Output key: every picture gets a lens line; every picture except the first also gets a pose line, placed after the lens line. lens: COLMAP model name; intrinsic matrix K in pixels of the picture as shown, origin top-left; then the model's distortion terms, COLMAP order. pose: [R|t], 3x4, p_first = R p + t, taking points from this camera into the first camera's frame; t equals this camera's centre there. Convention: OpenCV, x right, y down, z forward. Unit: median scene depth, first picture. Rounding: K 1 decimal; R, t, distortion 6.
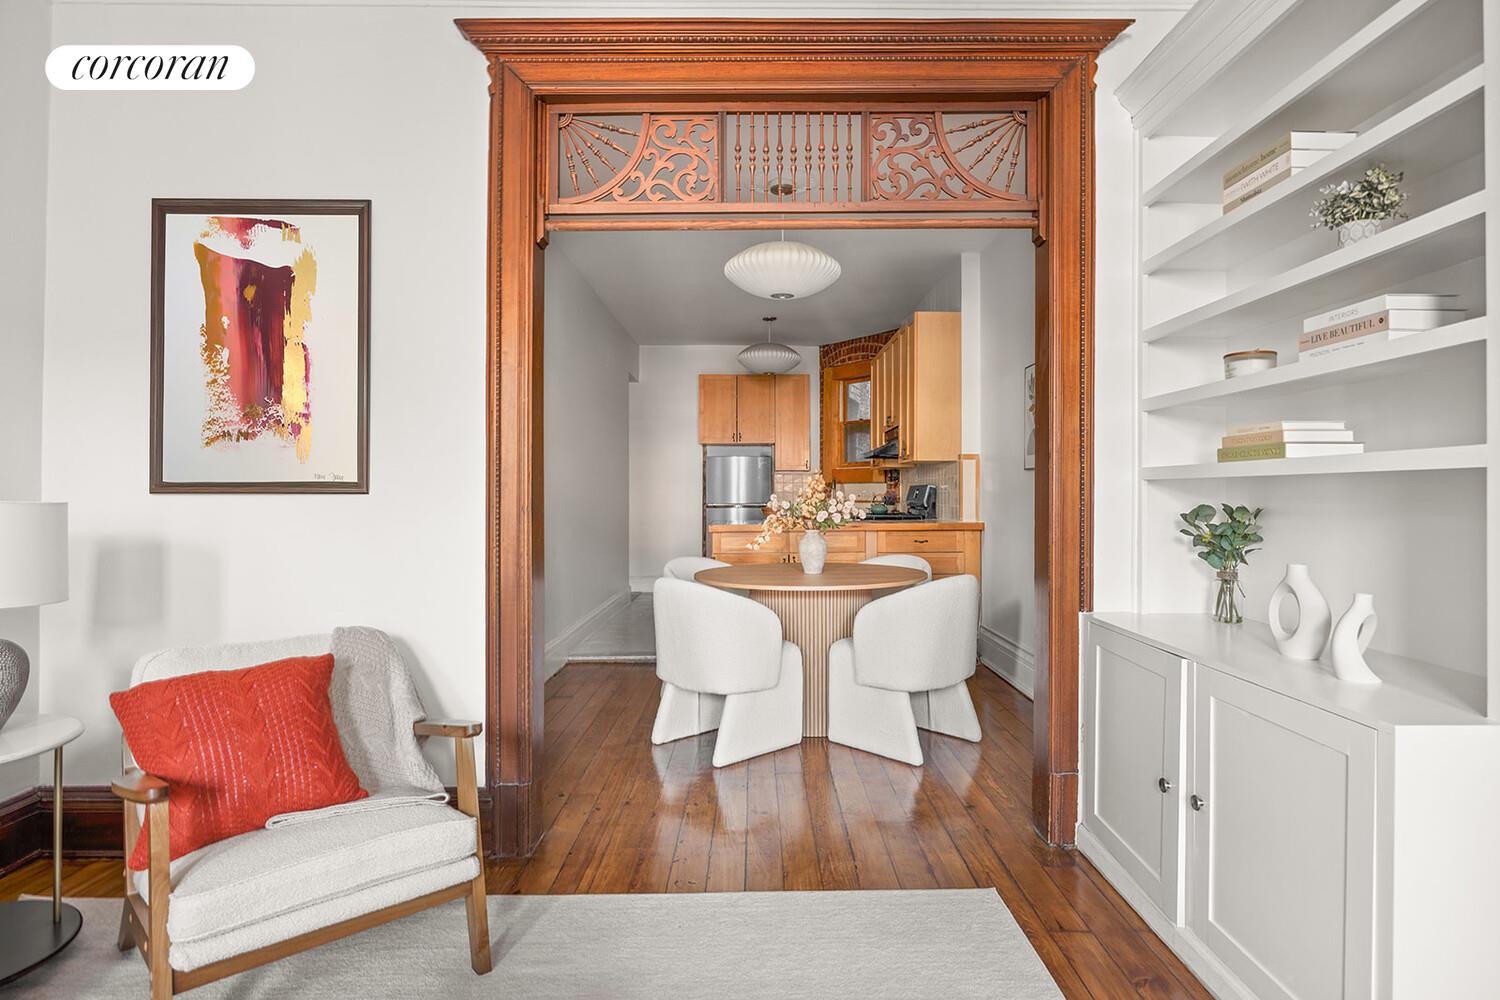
lens RADIAL K [[815.6, 0, 751.5], [0, 815.6, 497.3], [0, 0, 1]] dist [0.000652, -0.000020]
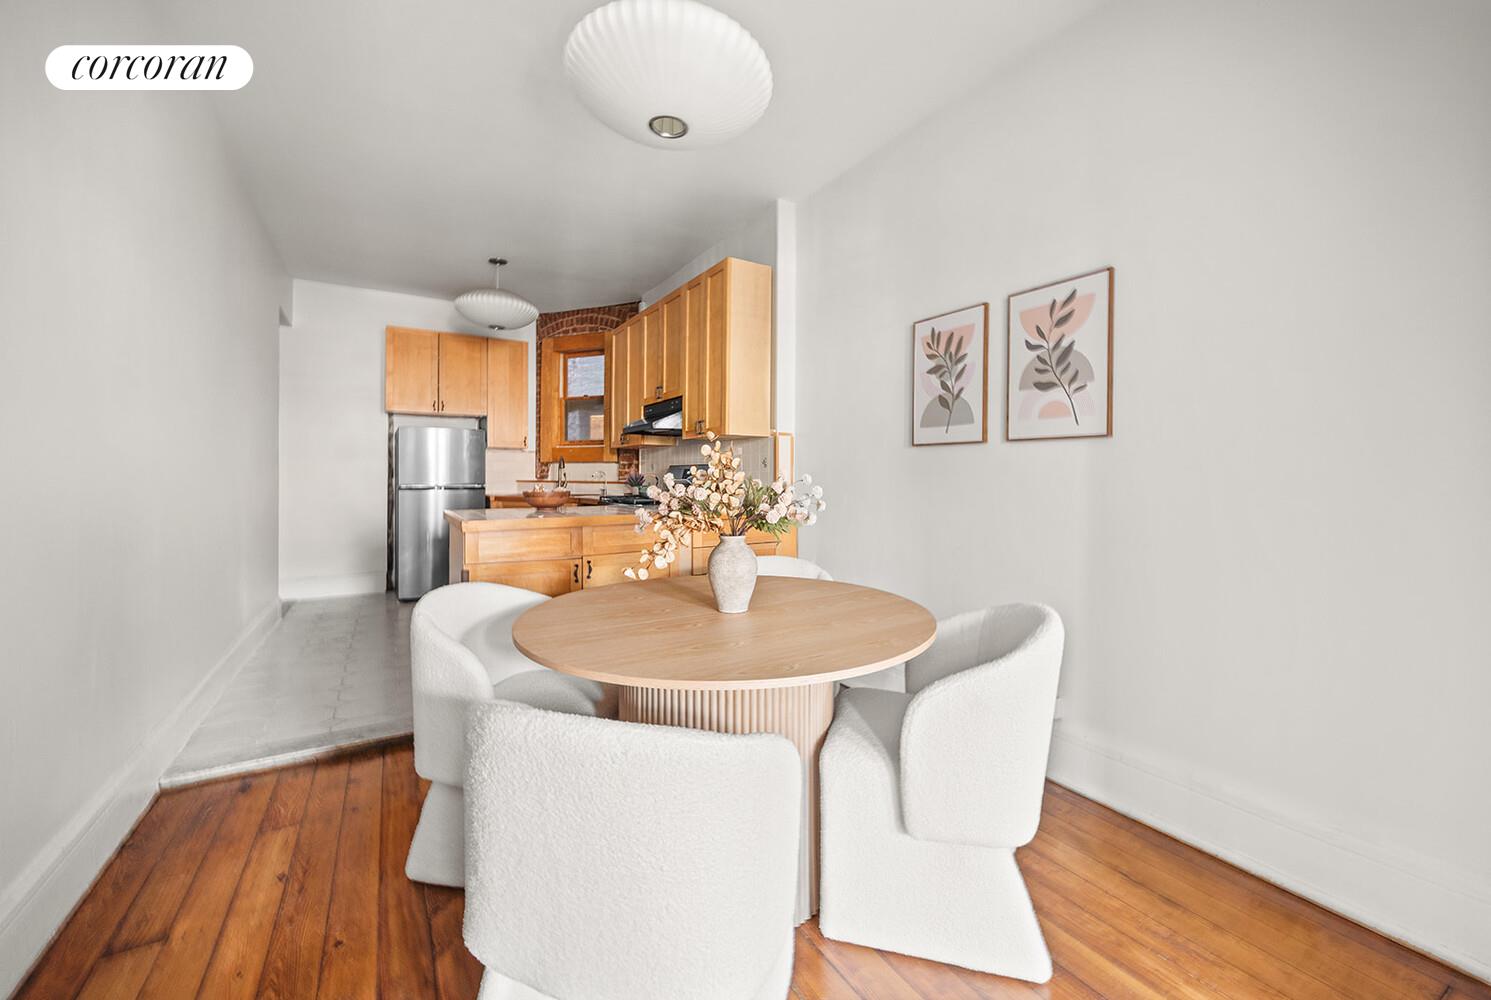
lens RADIAL K [[597.1, 0, 740.5], [0, 597.1, 481.4], [0, 0, 1]] dist [-0.001173, 0.000010]
pose [[0.856027, 0.000307, 0.516931, -0.069047], [-0.003499, 0.999980, 0.005200, -0.000484], [-0.516919, -0.006260, 0.856011, 0.309342]]
